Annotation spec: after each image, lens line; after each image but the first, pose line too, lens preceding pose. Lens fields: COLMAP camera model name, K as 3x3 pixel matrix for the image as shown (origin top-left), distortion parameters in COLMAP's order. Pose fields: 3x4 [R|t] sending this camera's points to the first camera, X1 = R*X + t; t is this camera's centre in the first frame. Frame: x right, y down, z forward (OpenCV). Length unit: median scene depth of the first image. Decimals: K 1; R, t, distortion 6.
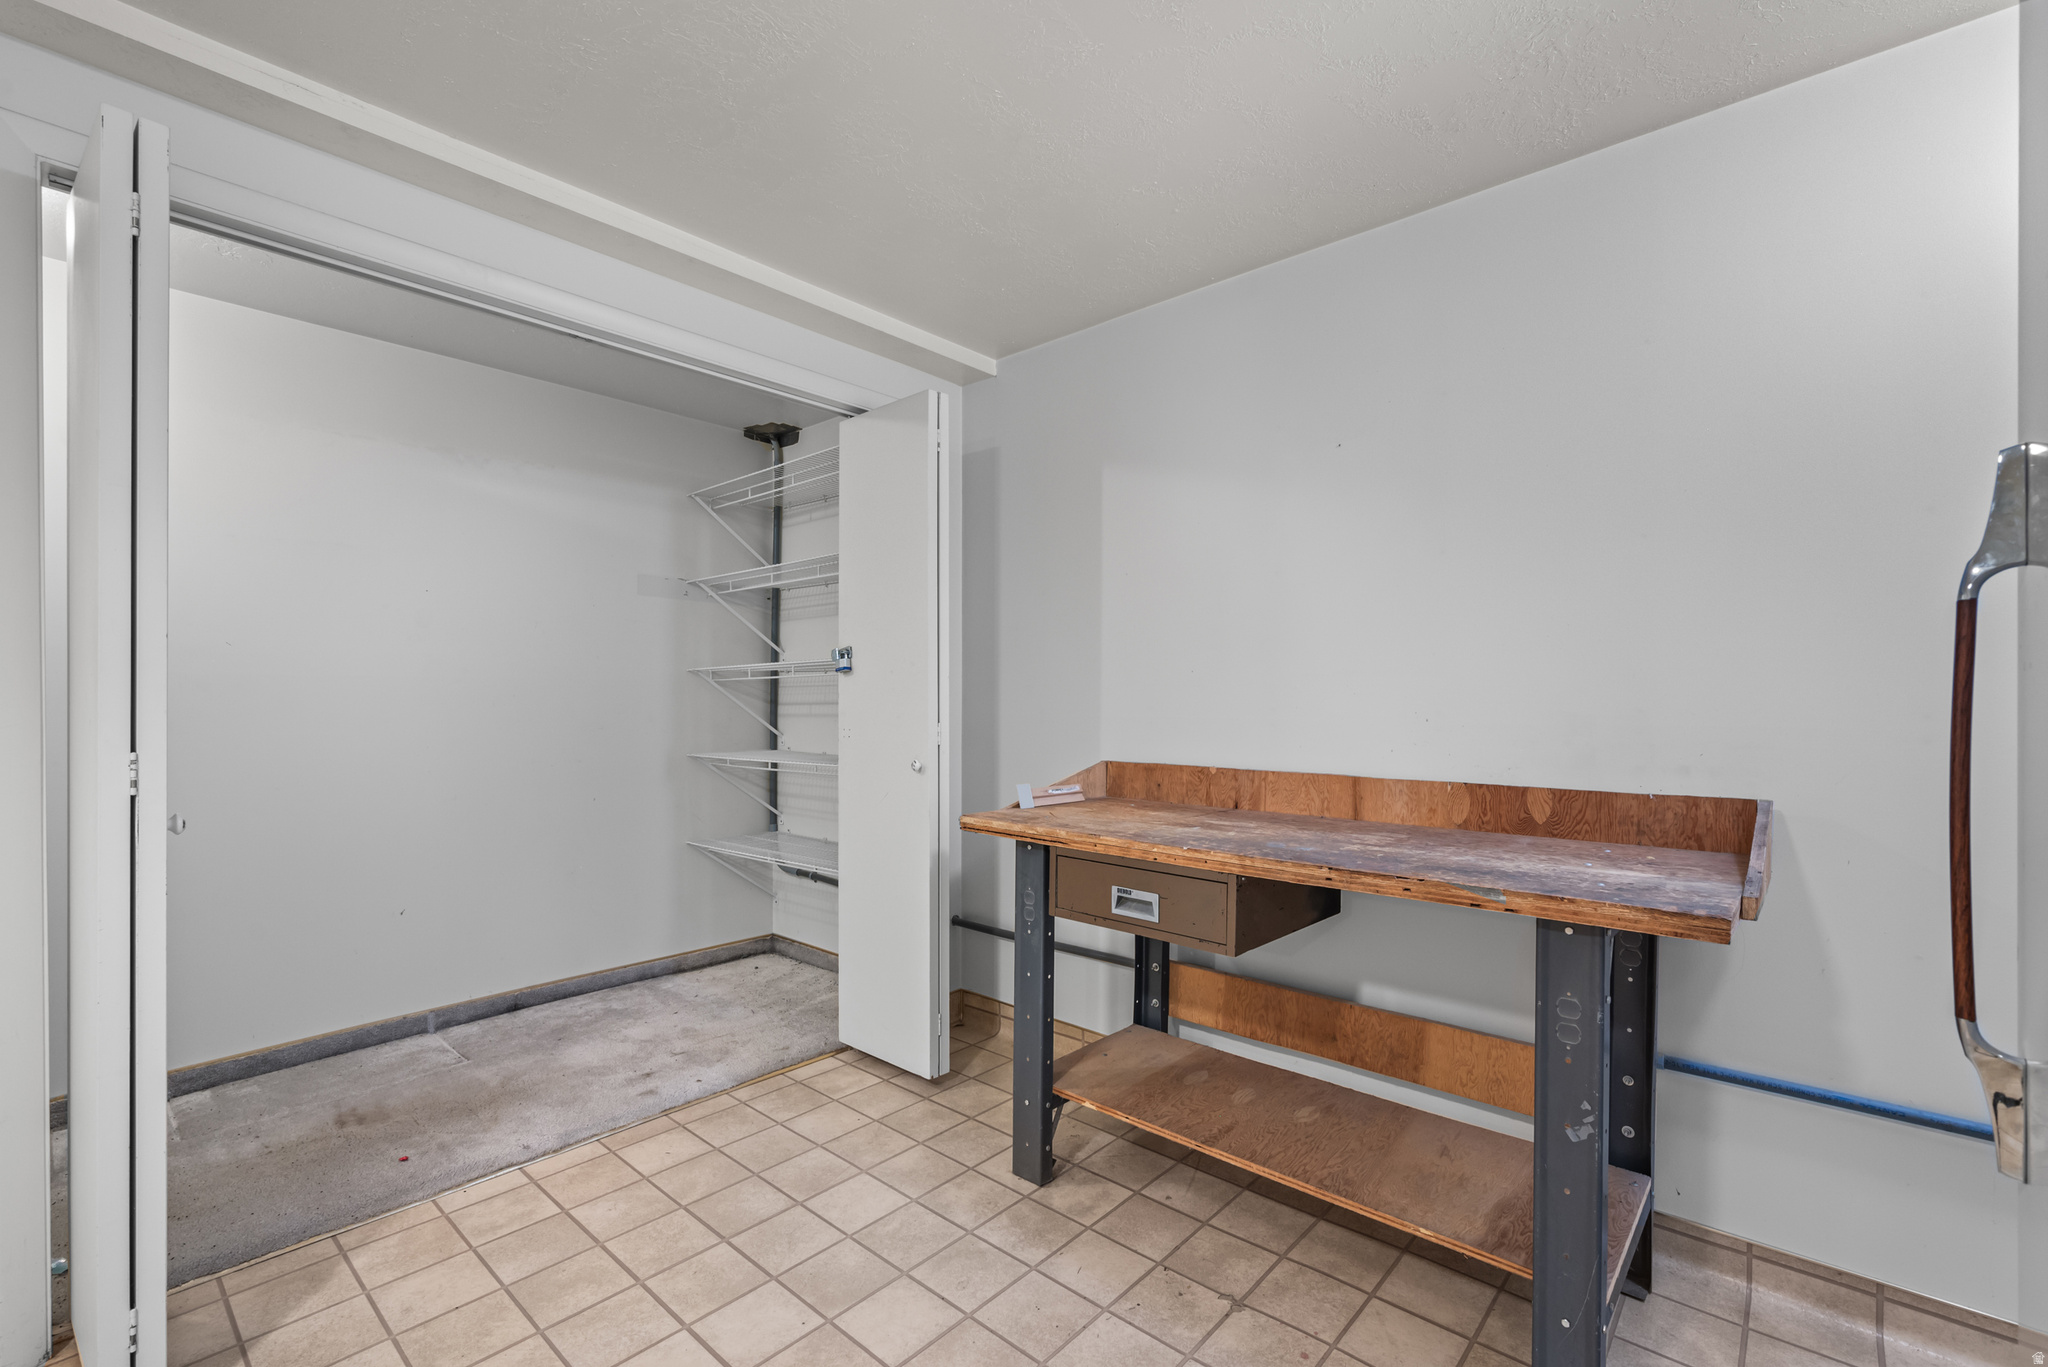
lens RADIAL K [[896.4, 0, 1024.0], [0, 896.4, 683.5], [0, 0, 1]] dist [0.000229, 0.000015]
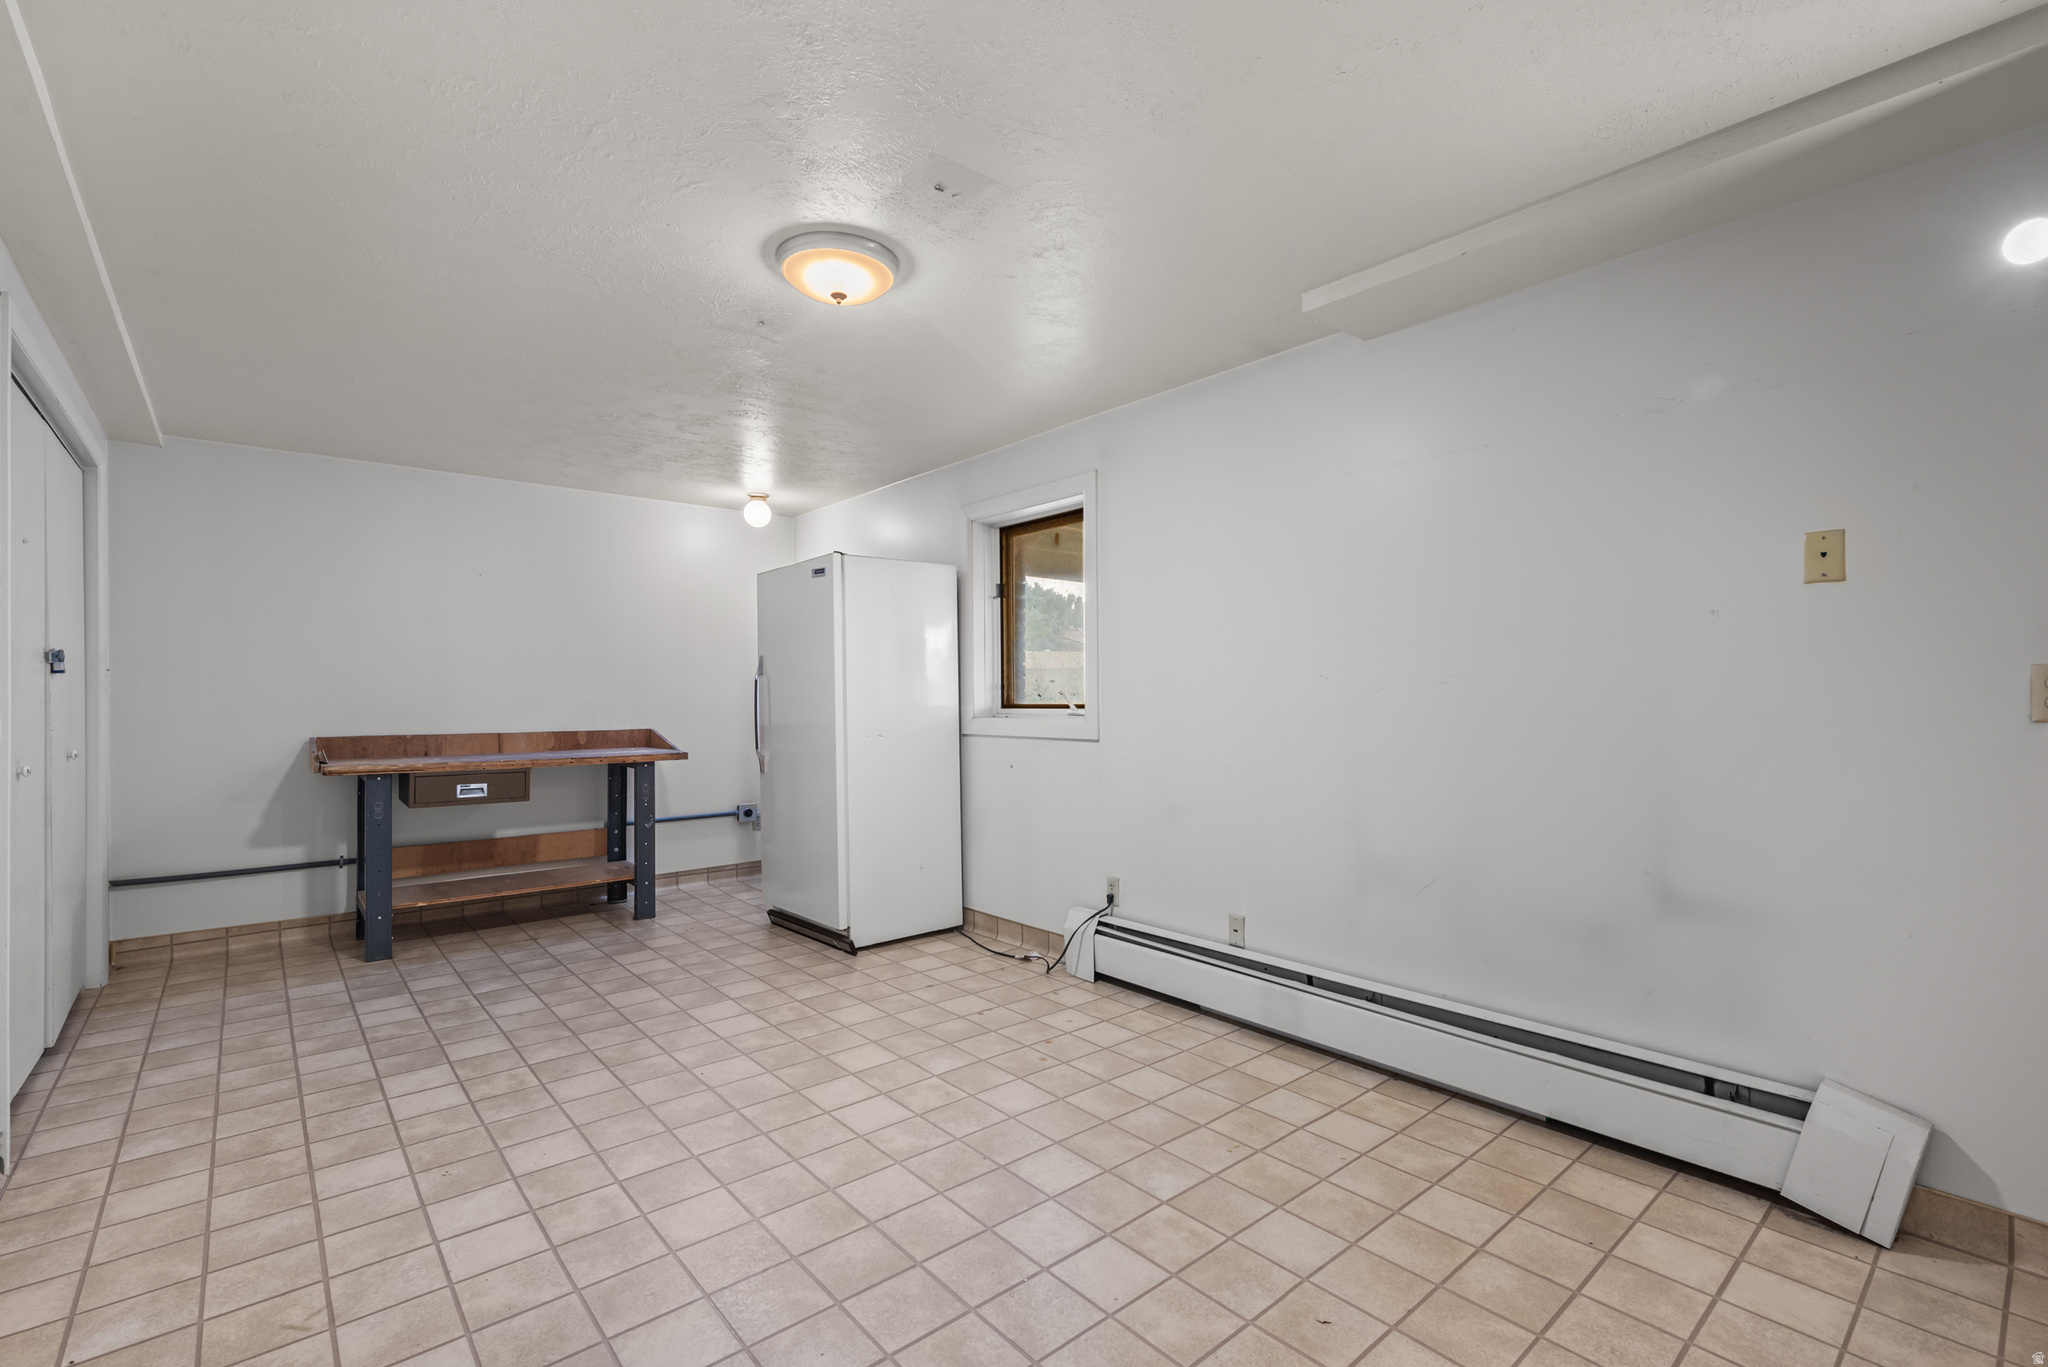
lens RADIAL K [[914.3, 0, 1024.0], [0, 914.3, 683.5], [0, 0, 1]] dist [0.000623, 0.000172]
pose [[0.132941, 0.014233, 0.991022, -1.728962], [-0.011609, 0.999851, -0.012803, -0.000007], [-0.991056, -0.009803, 0.133086, -0.557417]]
